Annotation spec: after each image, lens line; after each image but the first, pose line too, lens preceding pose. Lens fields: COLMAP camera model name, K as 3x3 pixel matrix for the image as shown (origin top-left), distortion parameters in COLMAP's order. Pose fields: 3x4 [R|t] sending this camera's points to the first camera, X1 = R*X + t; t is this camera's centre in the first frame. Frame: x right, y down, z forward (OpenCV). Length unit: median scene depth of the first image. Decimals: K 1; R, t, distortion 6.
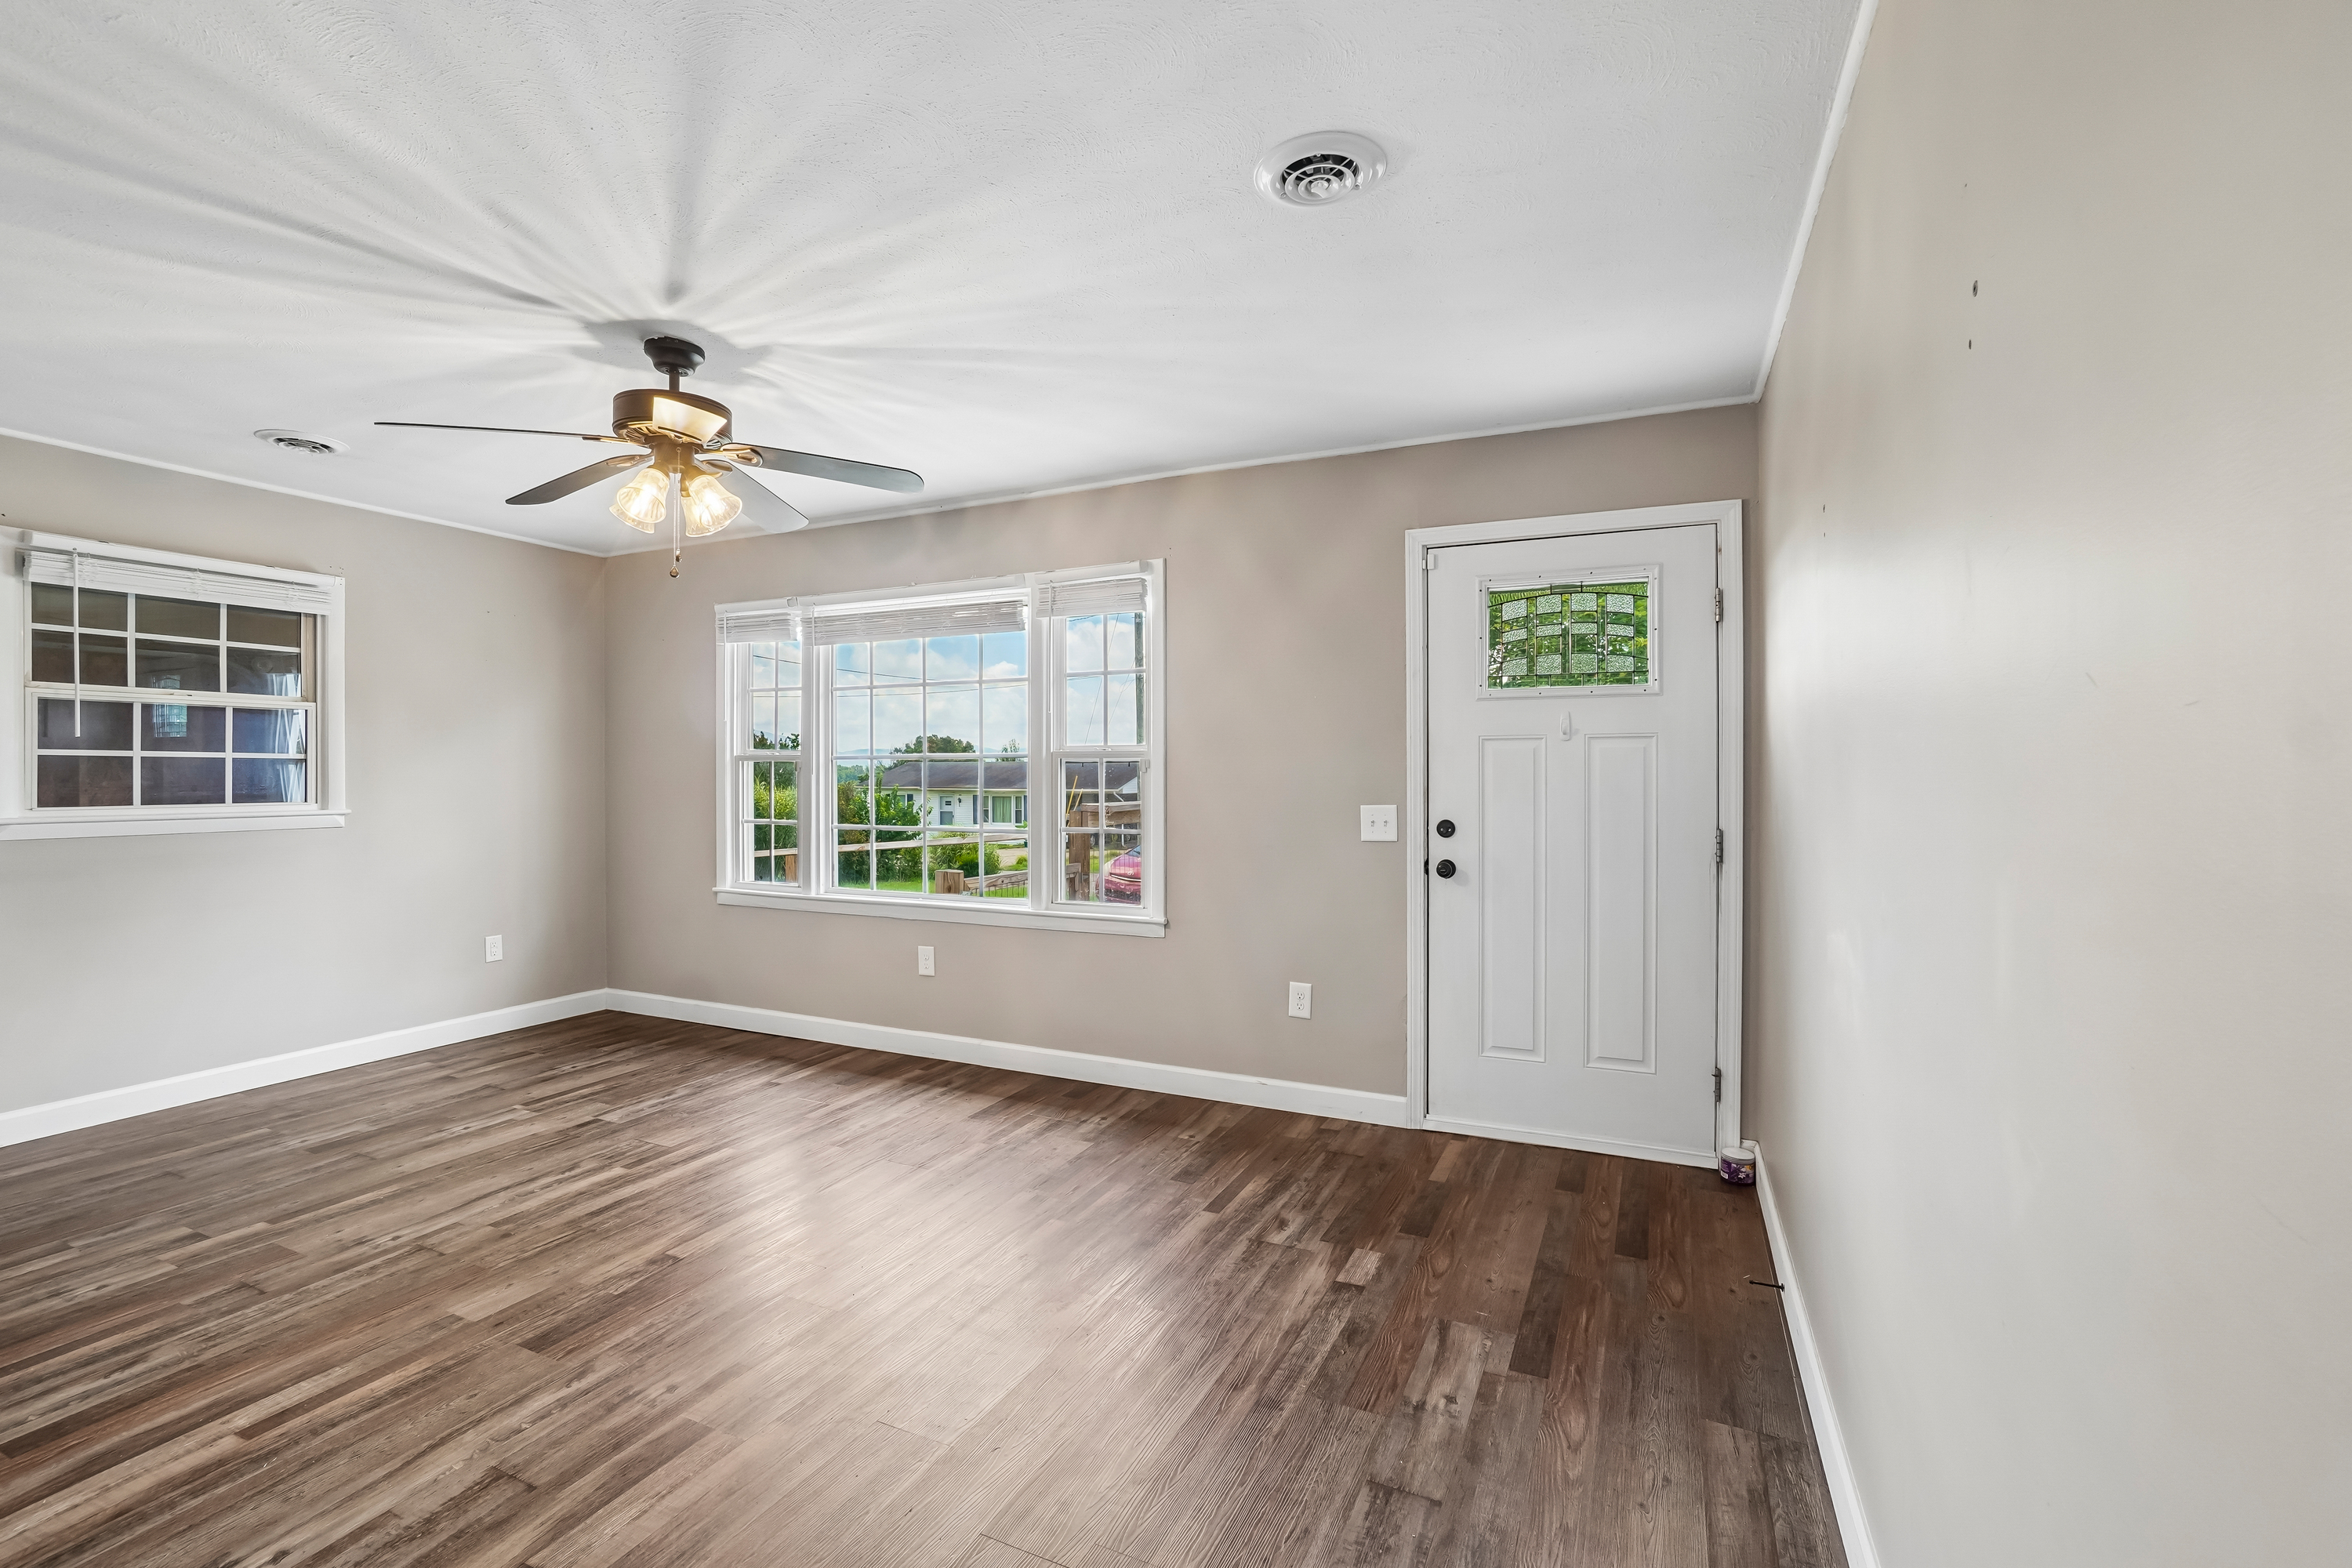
lens RADIAL K [[1036.1, 0, 1167.5], [0, 1036.1, 786.1], [0, 0, 1]] dist [-0.051183, 0.025461]
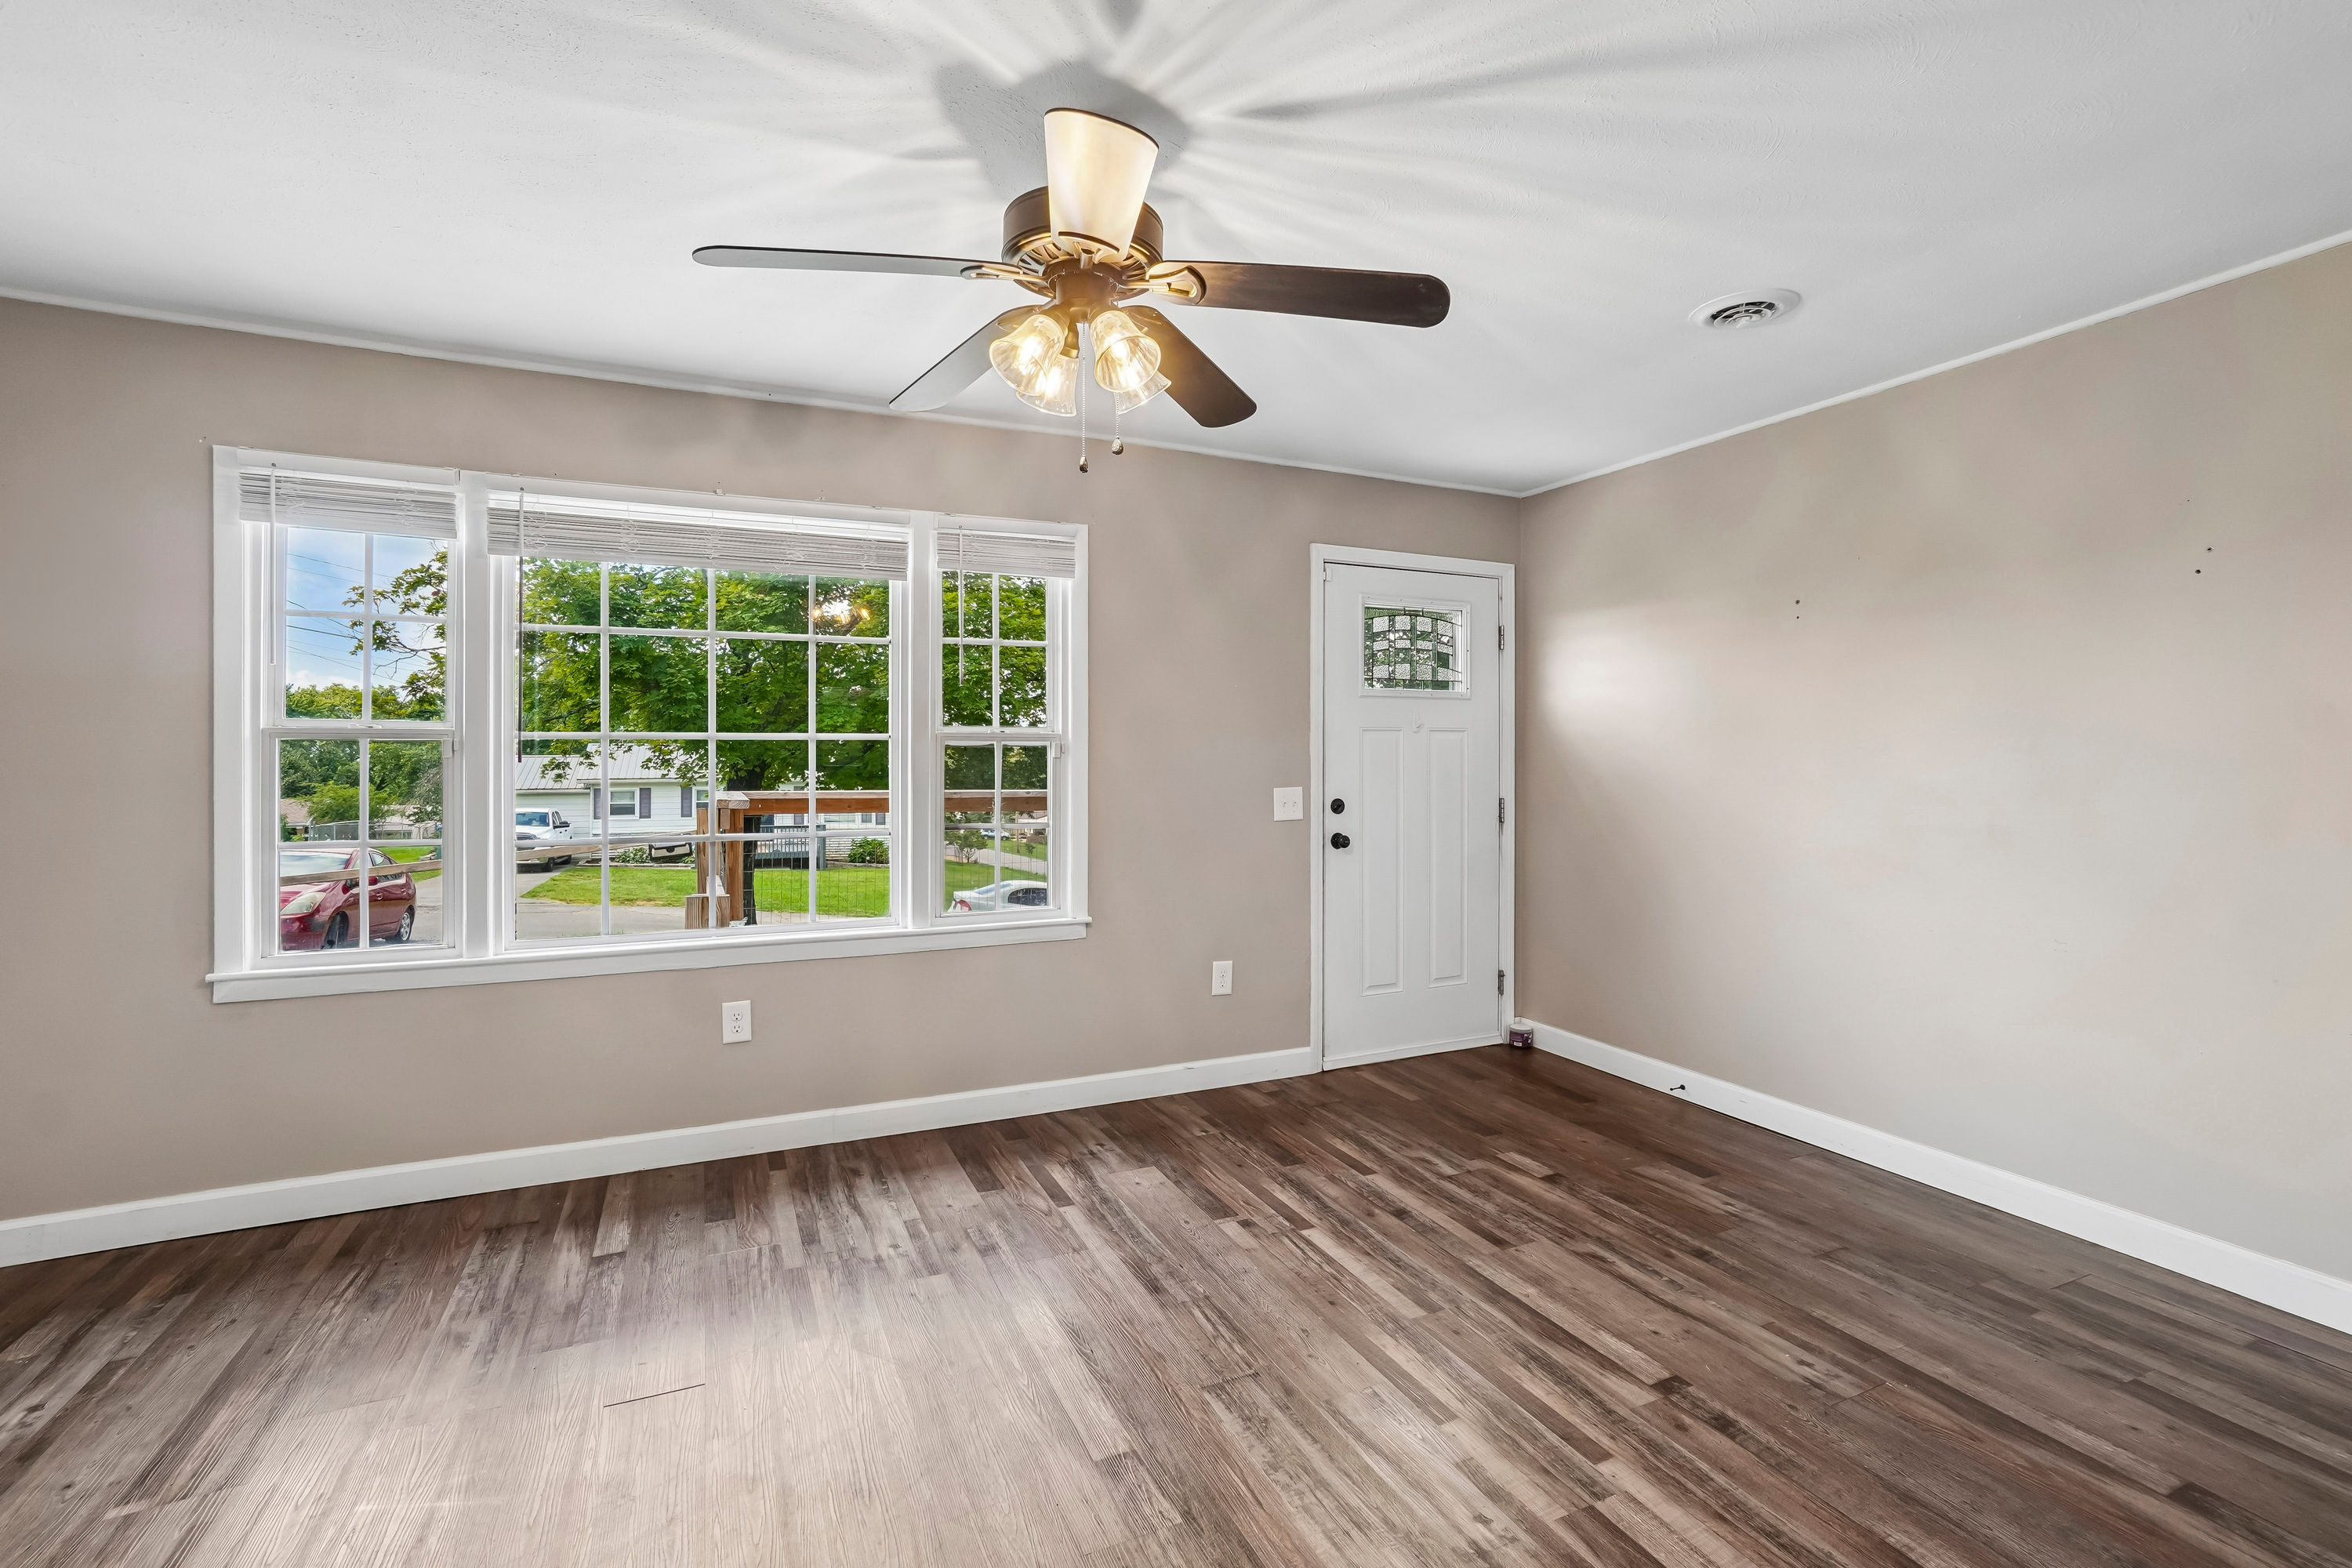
lens RADIAL K [[1044.6, 0, 1172.9], [0, 1044.6, 768.5], [0, 0, 1]] dist [-0.051410, 0.024814]
pose [[0.641659, -0.008764, 0.766940, -0.746375], [0.010914, 0.999938, 0.002295, -0.005927], [-0.766912, 0.006897, 0.641715, 0.389945]]
